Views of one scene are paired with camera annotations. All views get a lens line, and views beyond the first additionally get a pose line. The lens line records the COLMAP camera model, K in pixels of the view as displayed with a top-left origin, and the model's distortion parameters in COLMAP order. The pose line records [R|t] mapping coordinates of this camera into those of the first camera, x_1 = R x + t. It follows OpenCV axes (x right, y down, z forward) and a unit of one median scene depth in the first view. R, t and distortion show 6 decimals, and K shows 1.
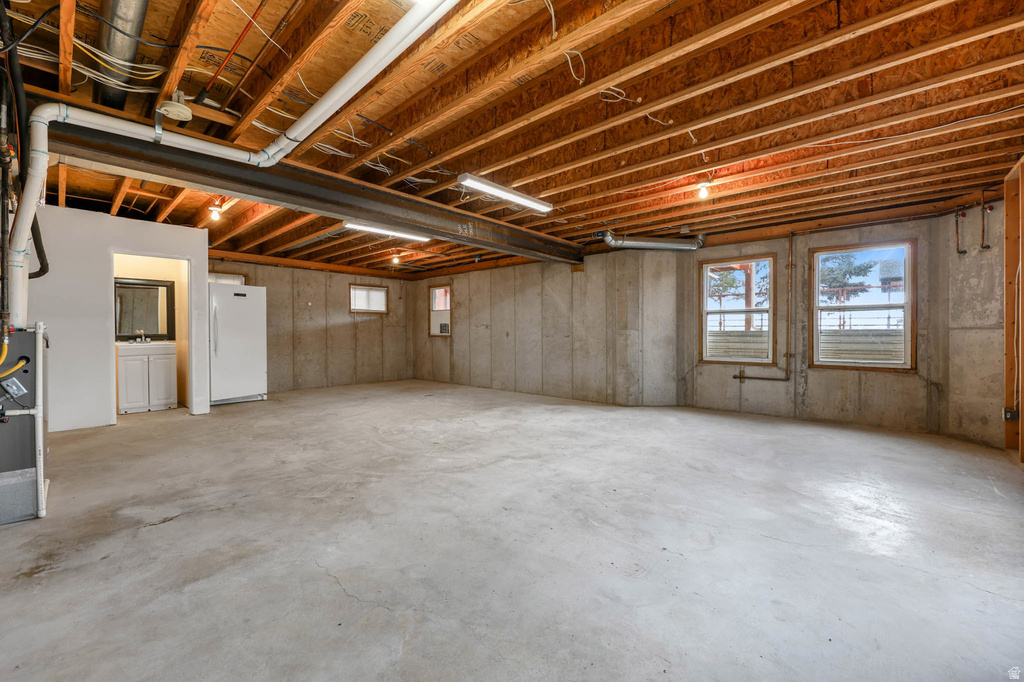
lens RADIAL K [[421.2, 0, 508.7], [0, 421.2, 337.6], [0, 0, 1]] dist [-0.002303, -0.002010]
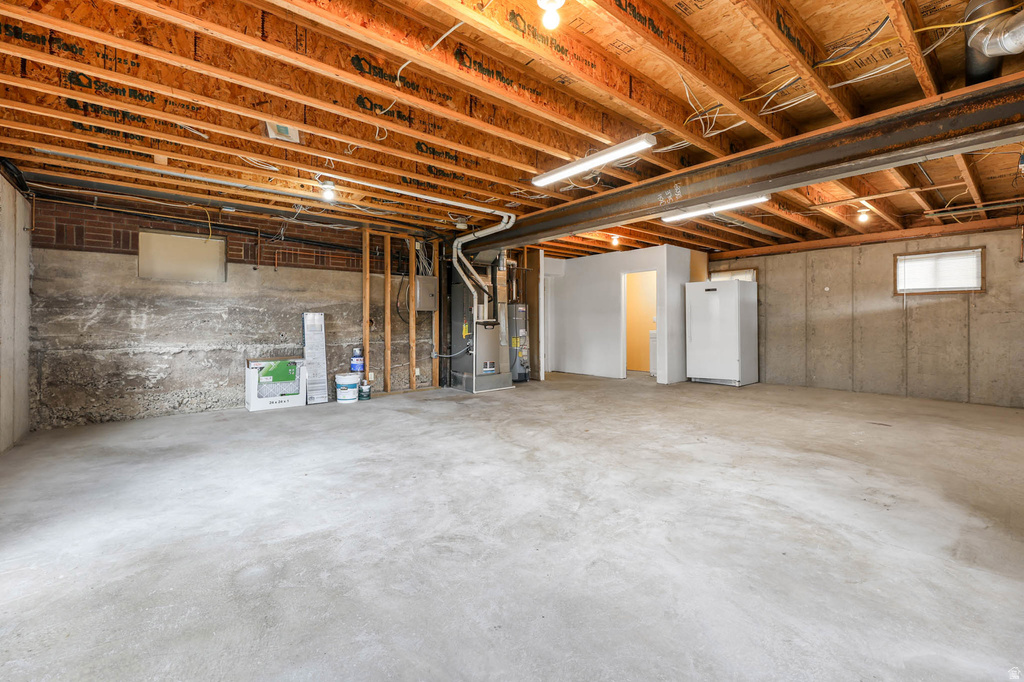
lens RADIAL K [[421.2, 0, 522.9], [0, 421.2, 317.6], [0, 0, 1]] dist [-0.002303, -0.002010]
pose [[-0.128116, -0.011311, -0.991695, 0.866365], [-0.012879, 0.999870, -0.009741, -0.012322], [0.991676, 0.011524, -0.128245, 0.974425]]
